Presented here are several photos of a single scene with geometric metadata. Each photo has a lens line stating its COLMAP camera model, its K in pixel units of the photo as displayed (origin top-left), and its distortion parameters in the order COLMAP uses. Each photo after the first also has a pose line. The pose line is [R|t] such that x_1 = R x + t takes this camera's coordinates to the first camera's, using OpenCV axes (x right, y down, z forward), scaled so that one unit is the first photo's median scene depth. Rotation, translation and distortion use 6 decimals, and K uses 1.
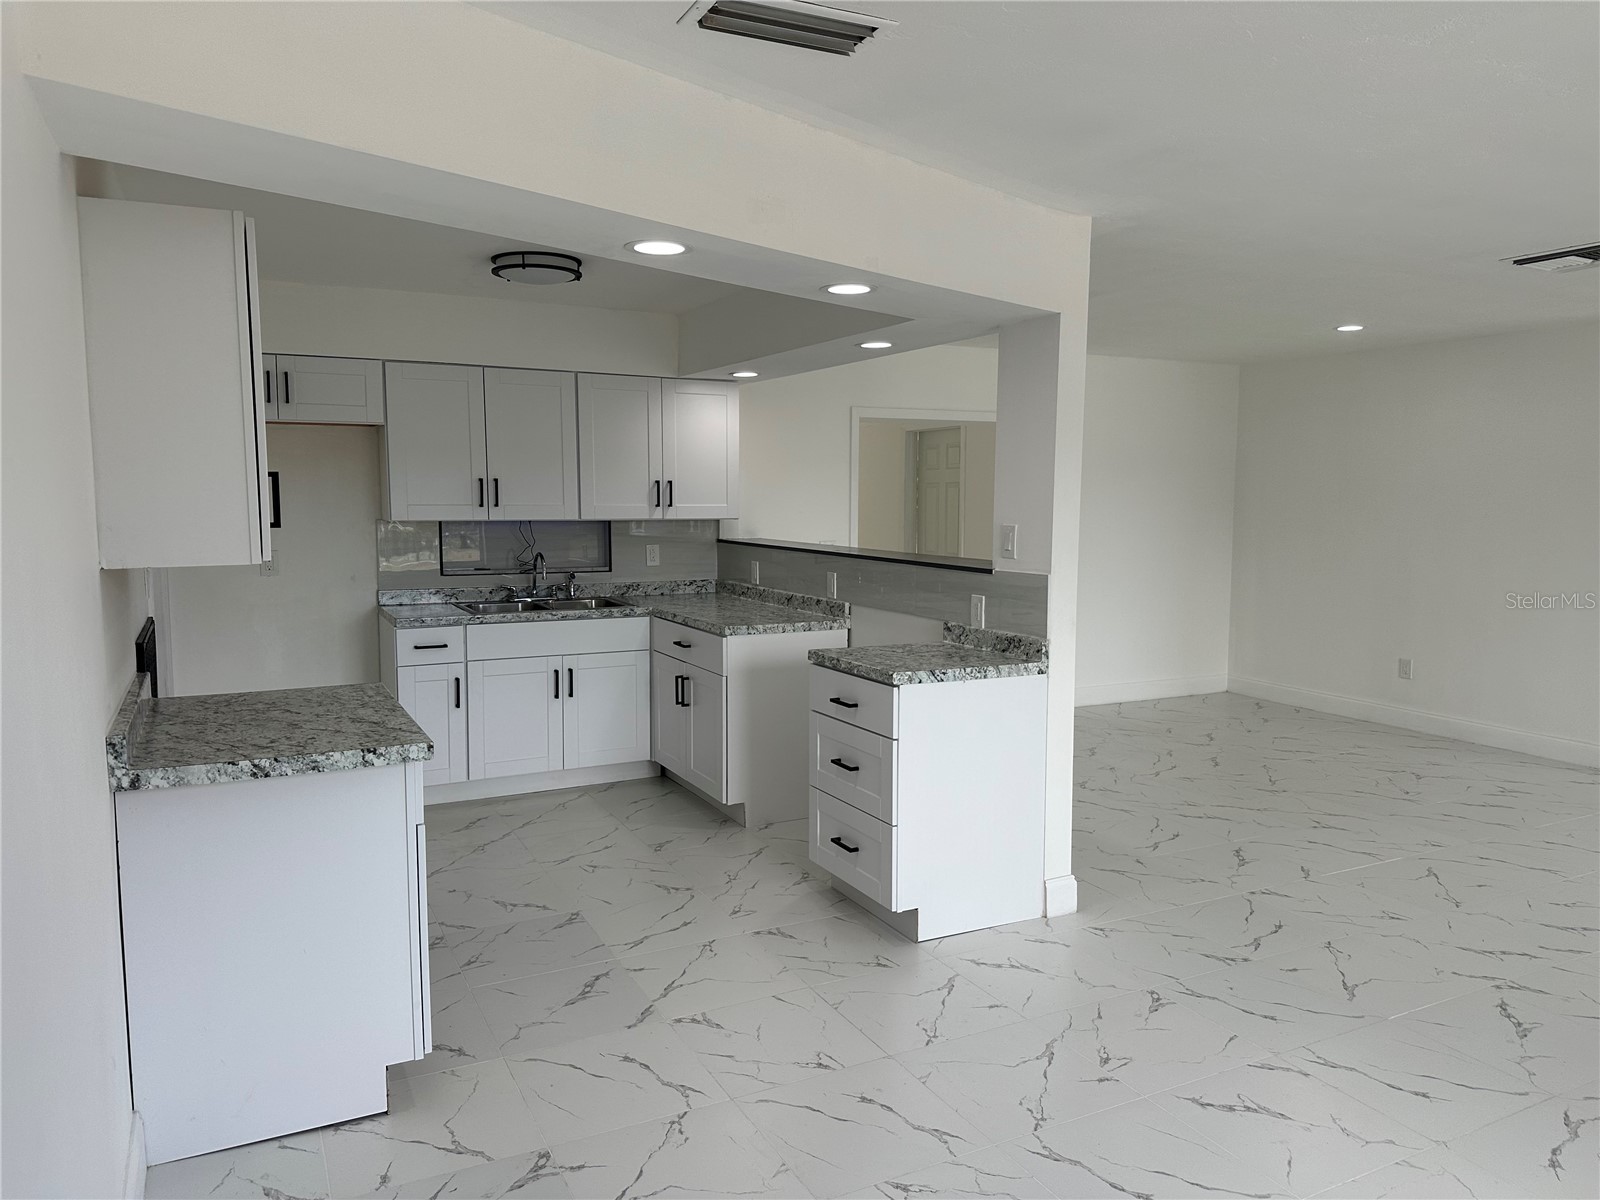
lens RADIAL K [[1117.0, 0, 802.4], [0, 1117.0, 591.0], [0, 0, 1]] dist [0.064320, -0.072038]
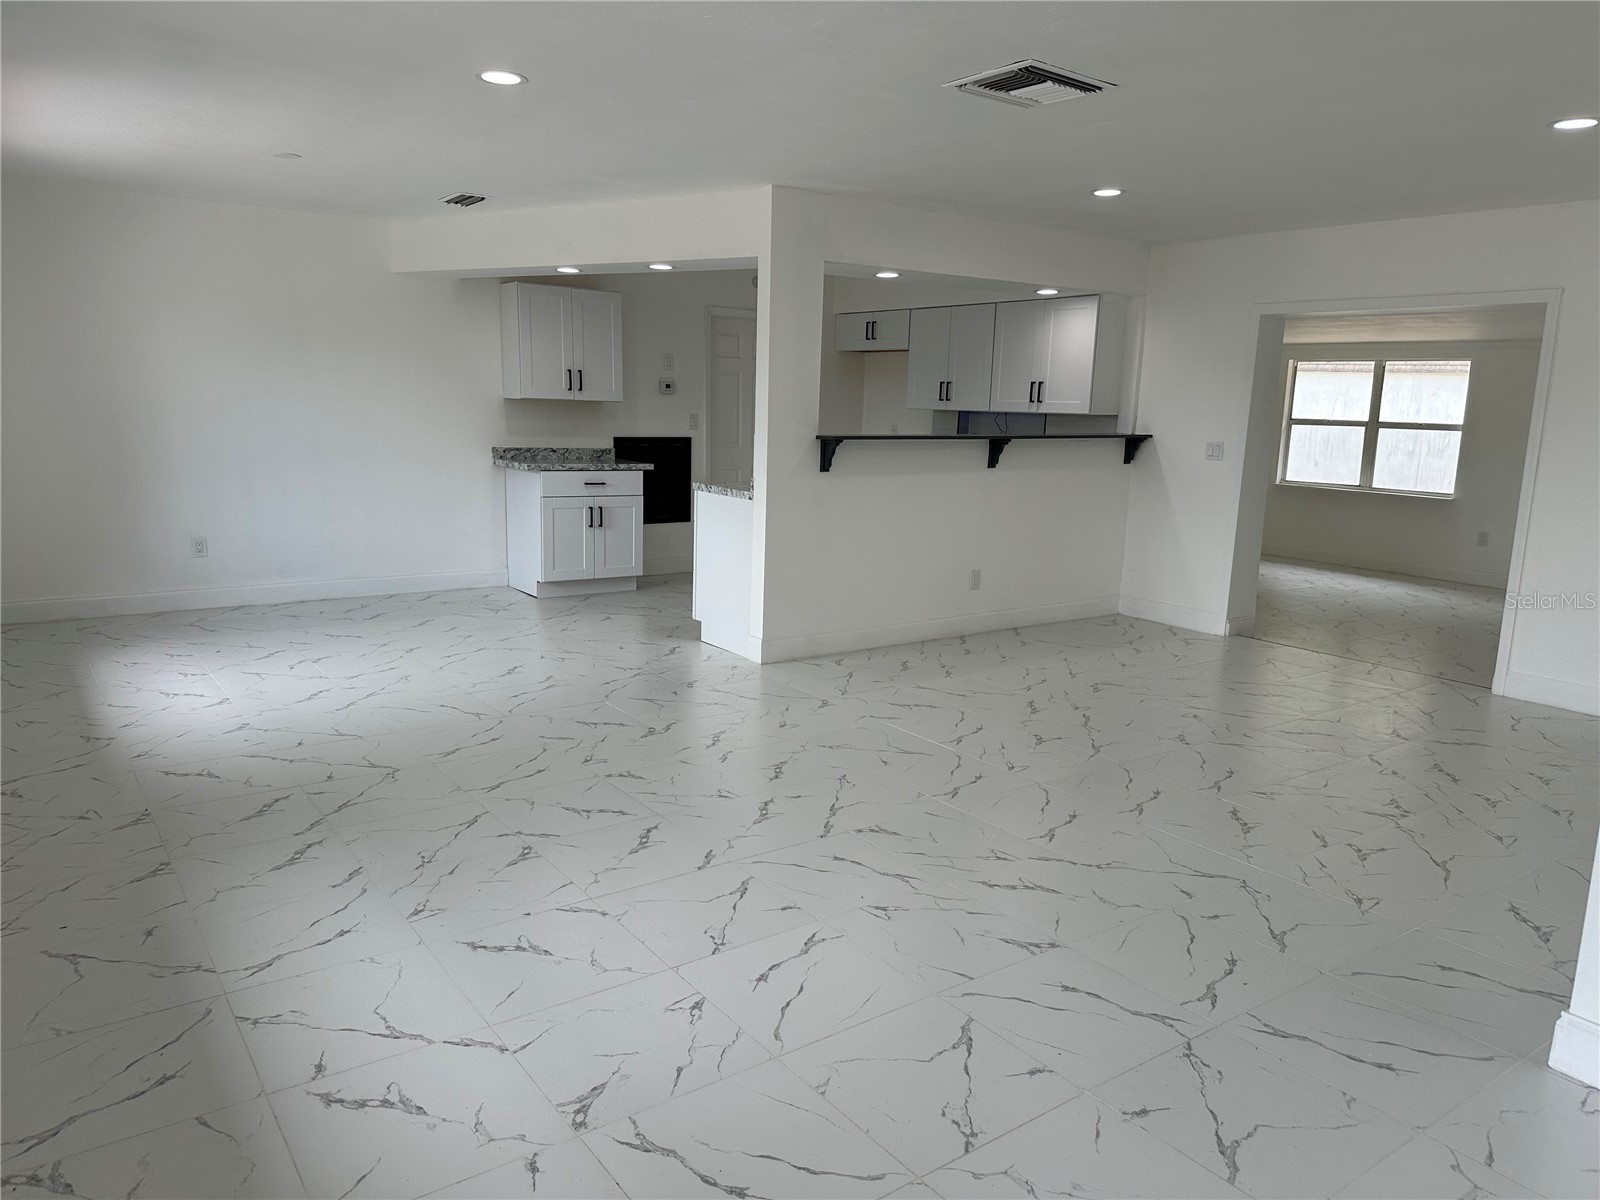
lens RADIAL K [[1117.0, 0, 813.5], [0, 1117.0, 598.3], [0, 0, 1]] dist [0.064320, -0.072038]
pose [[0.155746, 0.175025, -0.972167, 1.682045], [-0.117123, 0.980507, 0.157763, -0.042110], [0.980829, 0.089292, 0.173209, 0.809119]]
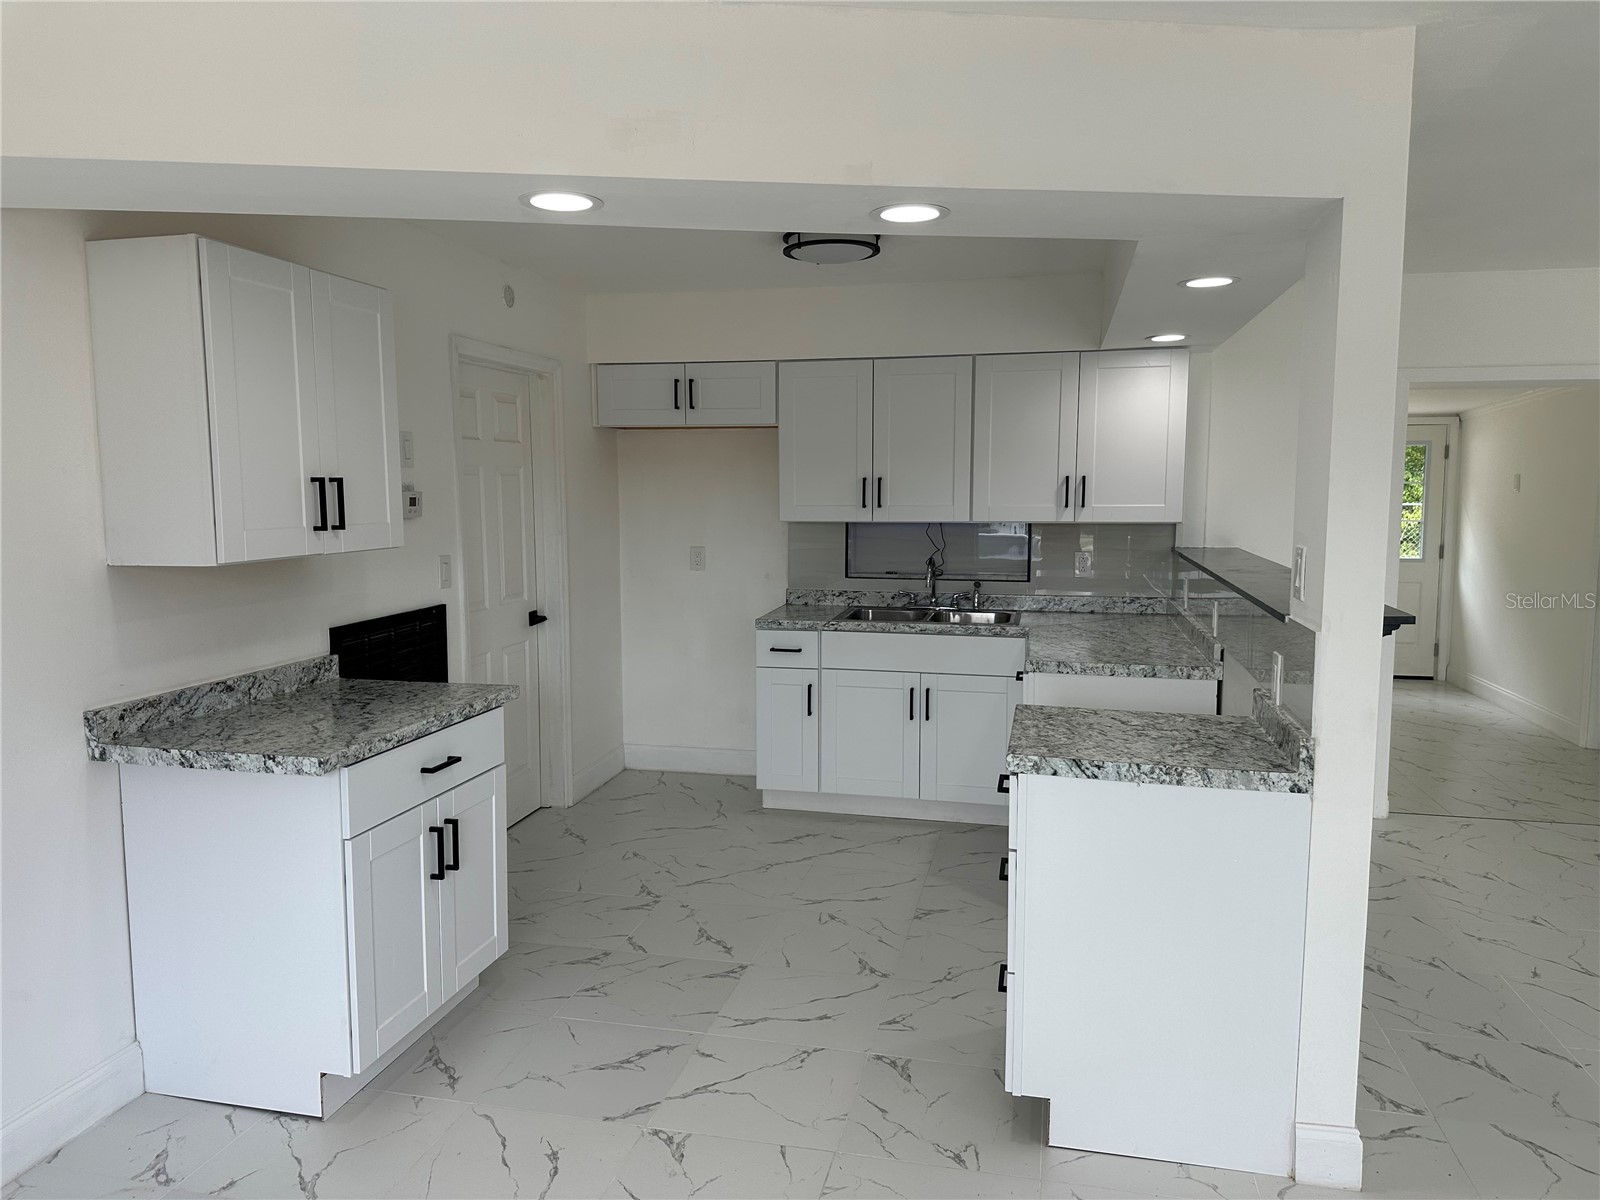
lens RADIAL K [[1117.0, 0, 792.8], [0, 1117.0, 587.7], [0, 0, 1]] dist [0.064320, -0.072038]
pose [[0.760737, 0.057736, -0.646487, 0.385824], [-0.054690, 0.998196, 0.024791, -0.037438], [0.646752, 0.016497, 0.762522, 0.336874]]
